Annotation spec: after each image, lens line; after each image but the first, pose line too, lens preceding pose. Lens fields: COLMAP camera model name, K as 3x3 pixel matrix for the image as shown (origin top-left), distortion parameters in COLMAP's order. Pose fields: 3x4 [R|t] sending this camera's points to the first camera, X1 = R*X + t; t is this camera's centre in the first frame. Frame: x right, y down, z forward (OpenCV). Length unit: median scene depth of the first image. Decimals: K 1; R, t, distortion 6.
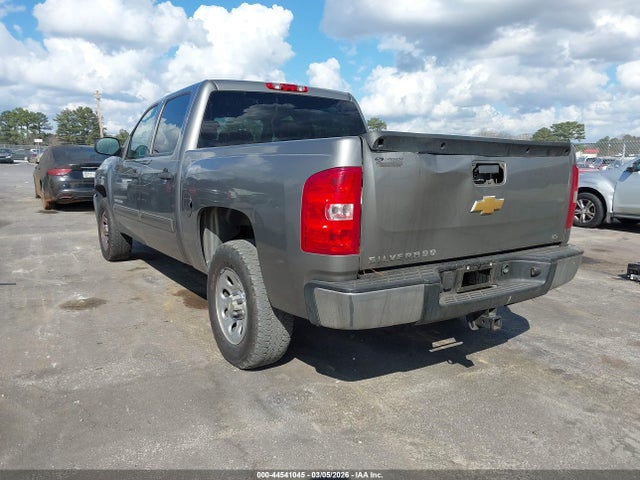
lens RADIAL K [[518.9, 0, 320.0], [0, 518.9, 240.0], [0, 0, 1]] dist [0.000497, 0.008826]
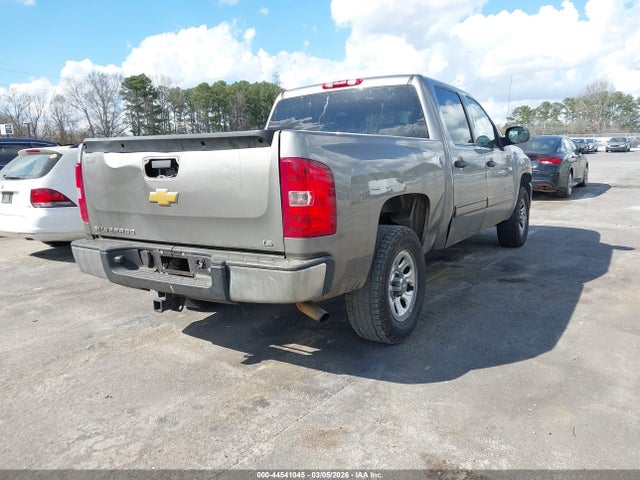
lens RADIAL K [[518.9, 0, 320.0], [0, 518.9, 240.0], [0, 0, 1]] dist [0.000497, 0.008826]
pose [[0.391906, 0.129847, -0.910796, 1.448918], [-0.109122, 0.989562, 0.094122, -0.116173], [0.913511, 0.062501, 0.401985, 0.864748]]
